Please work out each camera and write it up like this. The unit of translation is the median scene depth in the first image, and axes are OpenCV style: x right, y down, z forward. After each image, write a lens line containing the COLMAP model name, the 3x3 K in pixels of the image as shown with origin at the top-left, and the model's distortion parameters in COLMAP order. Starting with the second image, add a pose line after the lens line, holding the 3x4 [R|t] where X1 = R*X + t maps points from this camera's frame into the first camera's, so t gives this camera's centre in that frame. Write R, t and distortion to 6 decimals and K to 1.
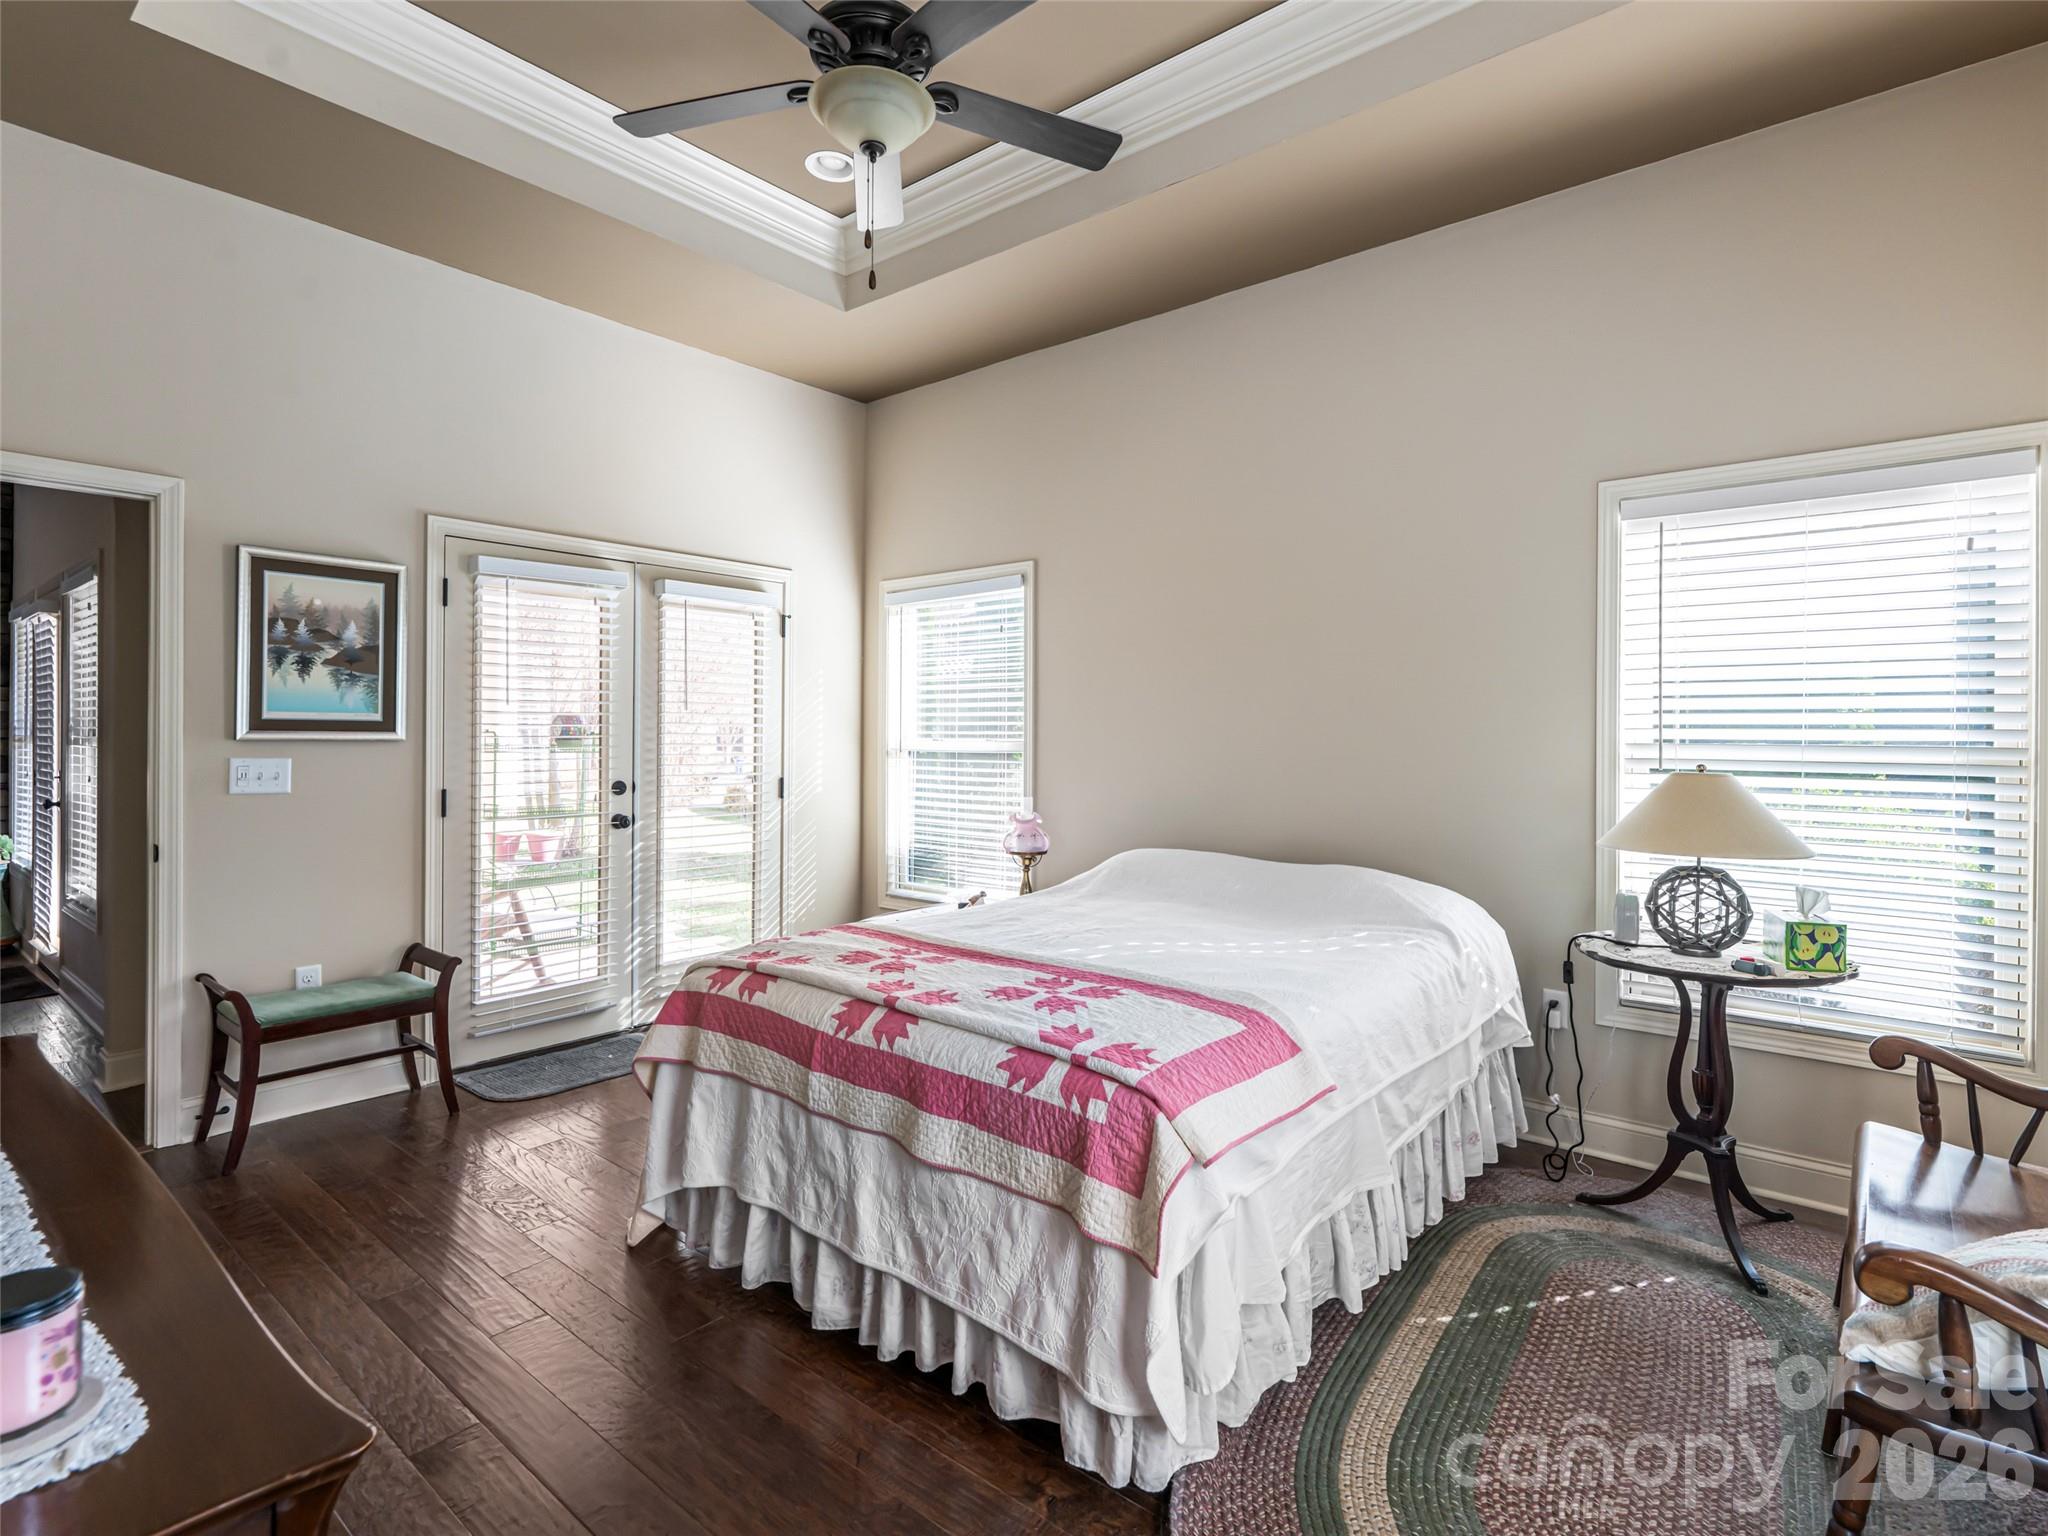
lens RADIAL K [[1024.0, 0, 1025.1], [0, 1024.0, 741.8], [0, 0, 1]] dist [-0.001564, -0.000242]
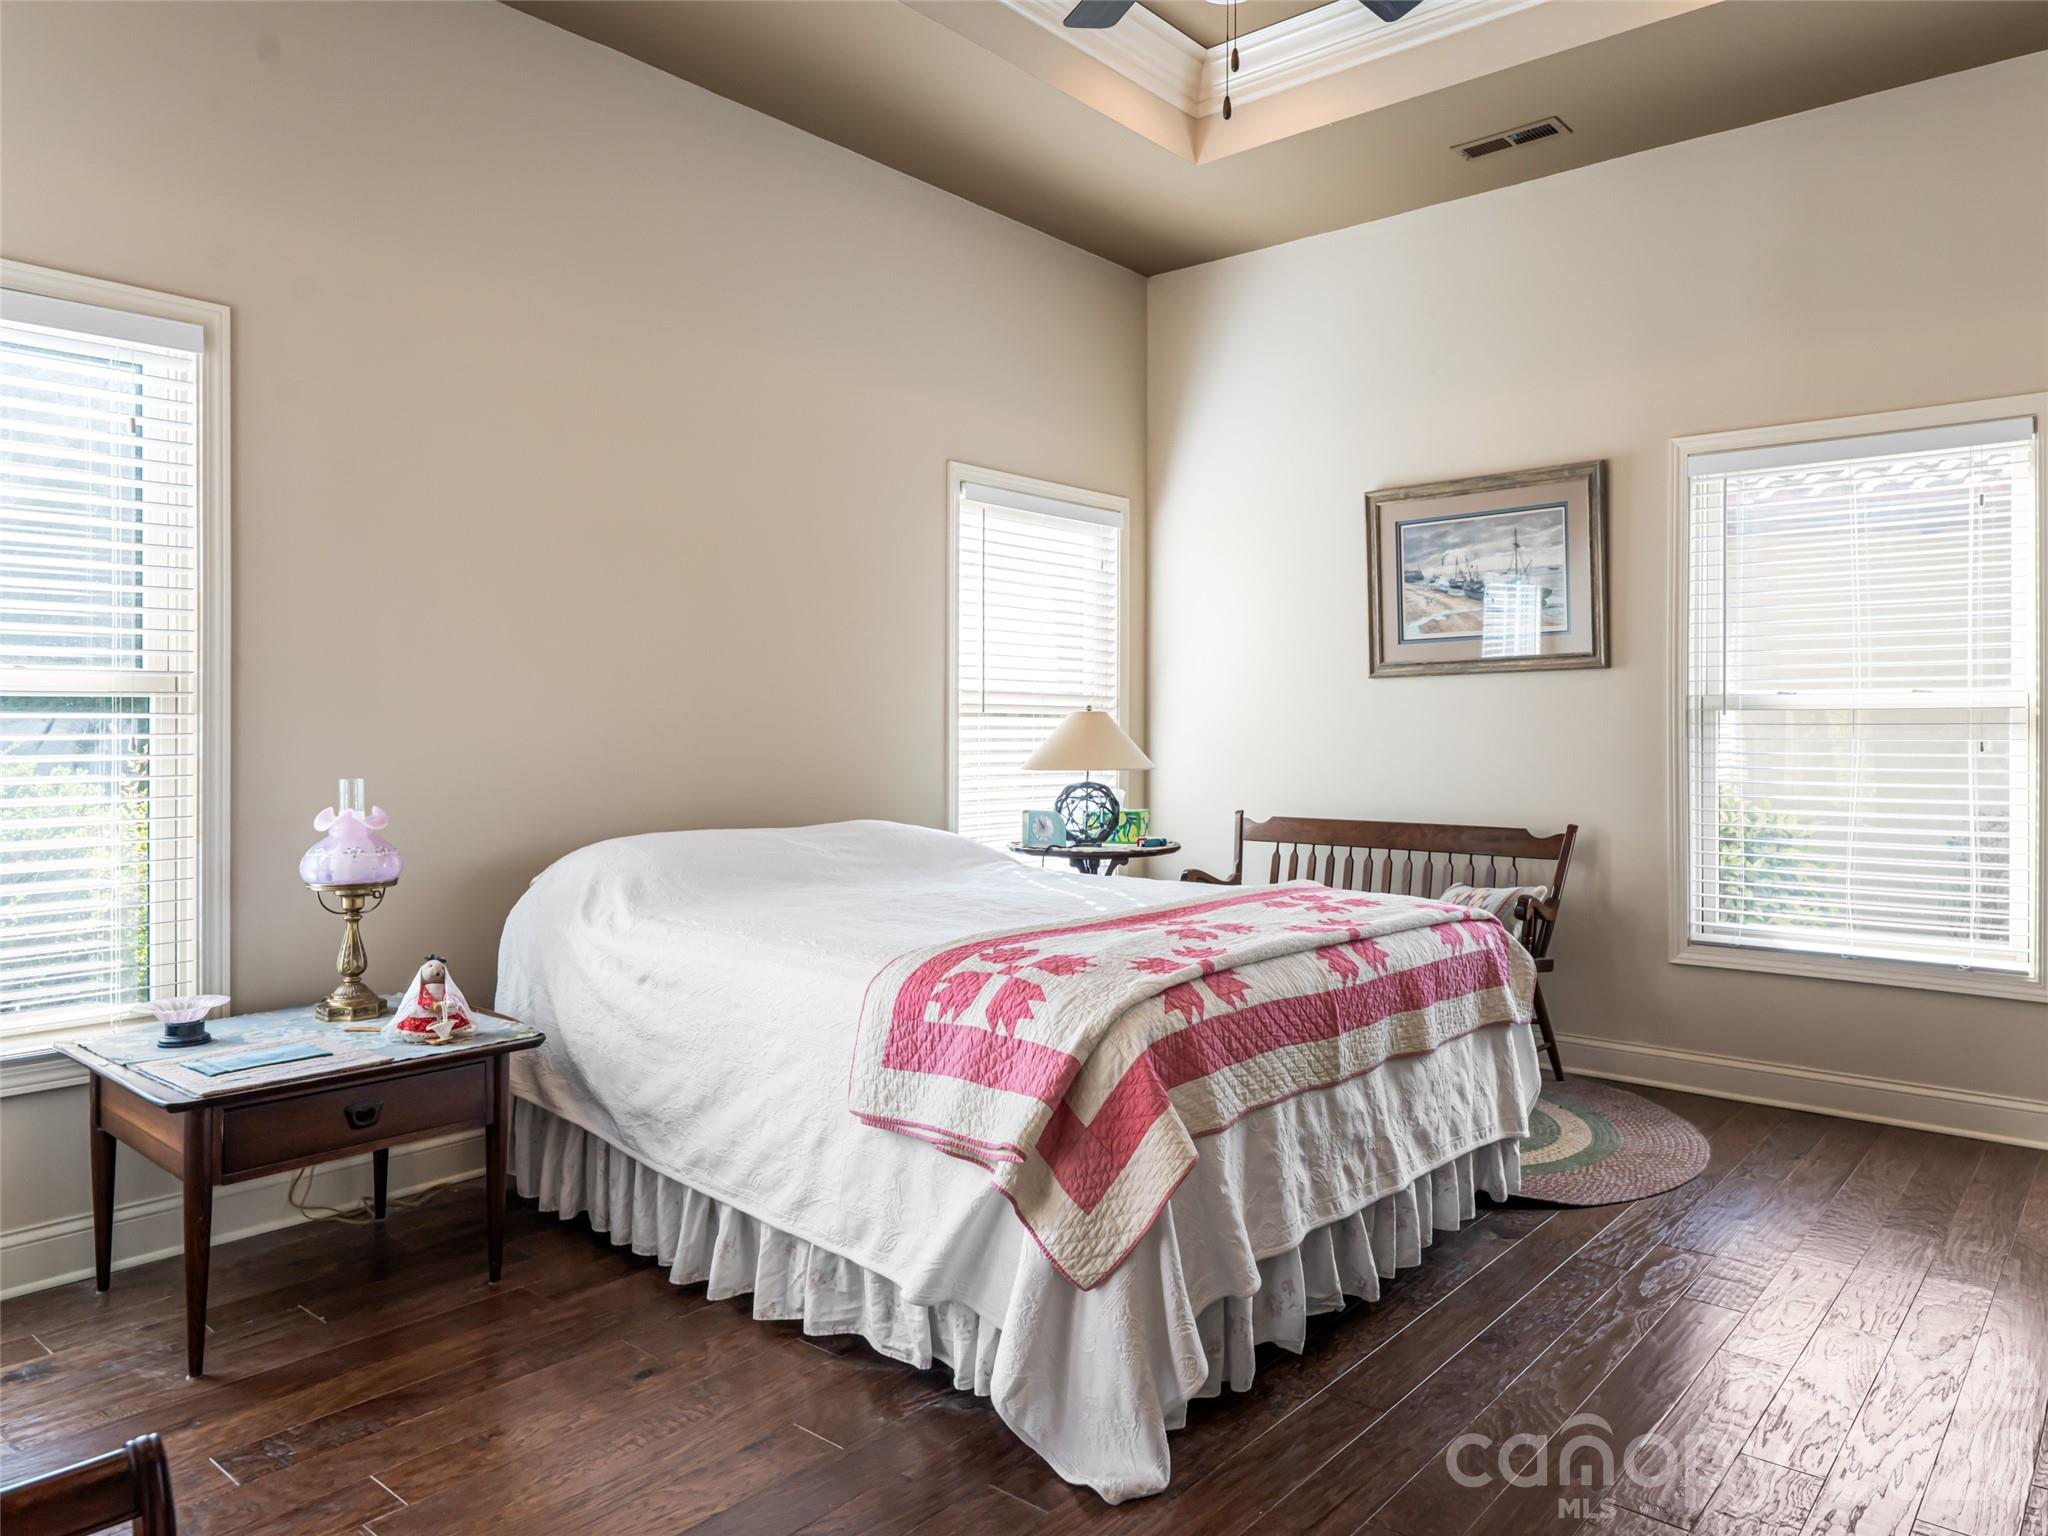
lens RADIAL K [[1351.5, 0, 1024.0], [0, 1351.5, 768.0], [0, 0, 1]] dist [-0.007200, -0.001879]
pose [[0.038223, -0.035185, 0.998650, -1.183696], [-0.004765, 0.999362, 0.035392, 0.044597], [-0.999258, -0.006111, 0.038031, 1.060705]]
